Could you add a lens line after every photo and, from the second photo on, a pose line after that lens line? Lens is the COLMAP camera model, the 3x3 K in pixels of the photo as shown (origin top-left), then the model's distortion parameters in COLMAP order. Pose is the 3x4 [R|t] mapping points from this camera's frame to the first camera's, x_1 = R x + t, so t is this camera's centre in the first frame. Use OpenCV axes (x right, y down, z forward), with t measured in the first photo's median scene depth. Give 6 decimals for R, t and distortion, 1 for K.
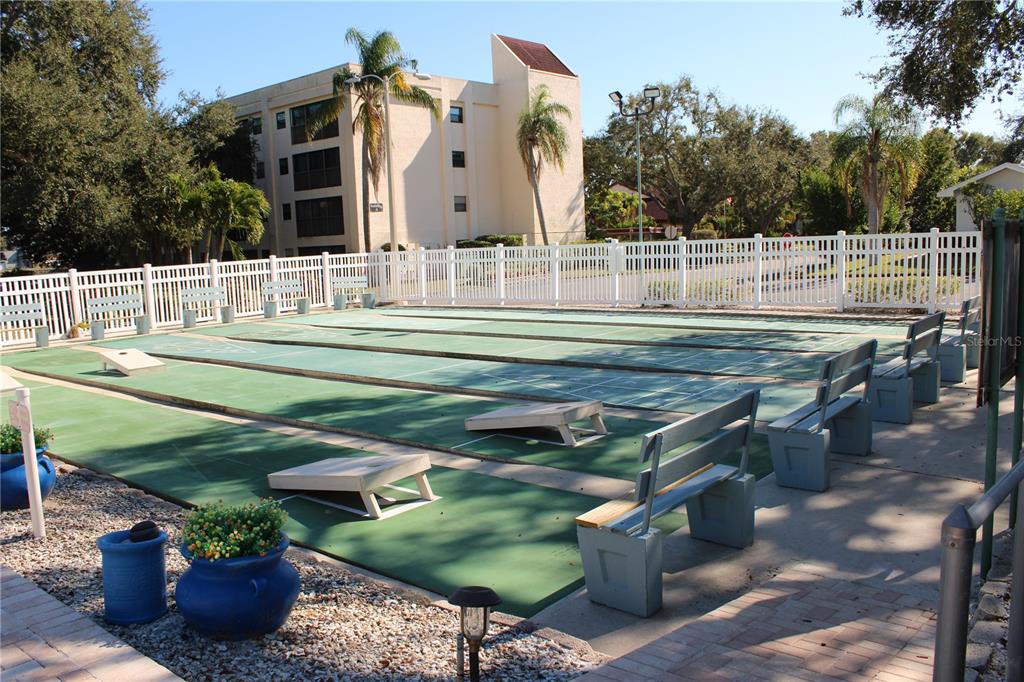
lens RADIAL K [[851.3, 0, 513.2], [0, 851.3, 343.8], [0, 0, 1]] dist [-0.131618, 0.035158]
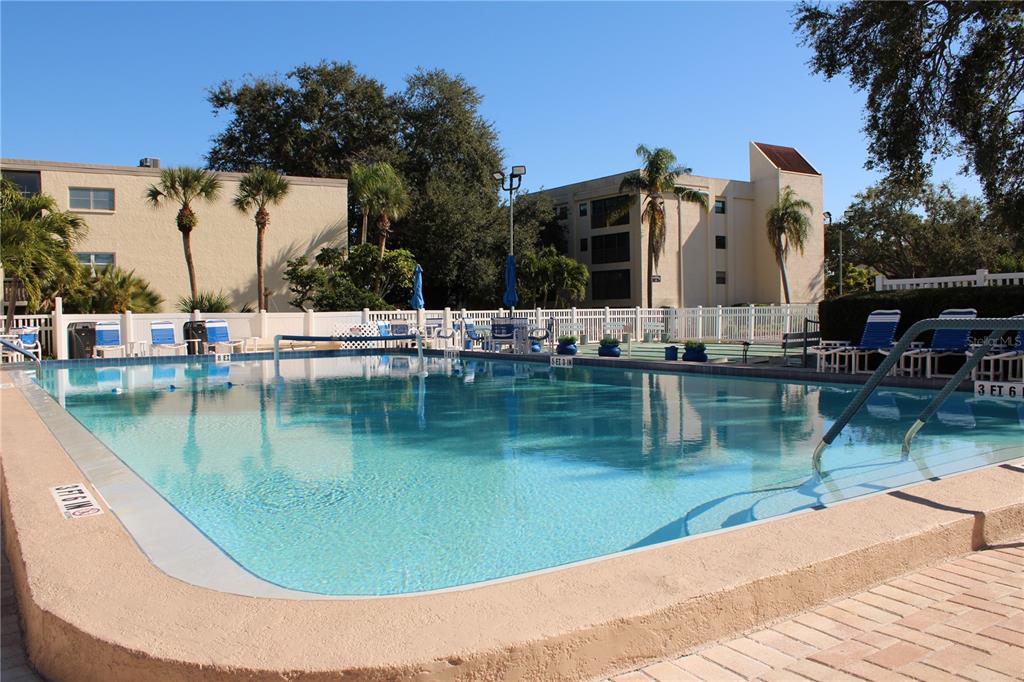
lens RADIAL K [[851.3, 0, 510.7], [0, 851.3, 334.6], [0, 0, 1]] dist [-0.131618, 0.035158]
pose [[0.956917, 0.039916, -0.287607, 0.003516], [-0.066368, 0.994353, -0.082815, 0.046011], [0.282677, 0.098335, 0.954162, -0.290905]]
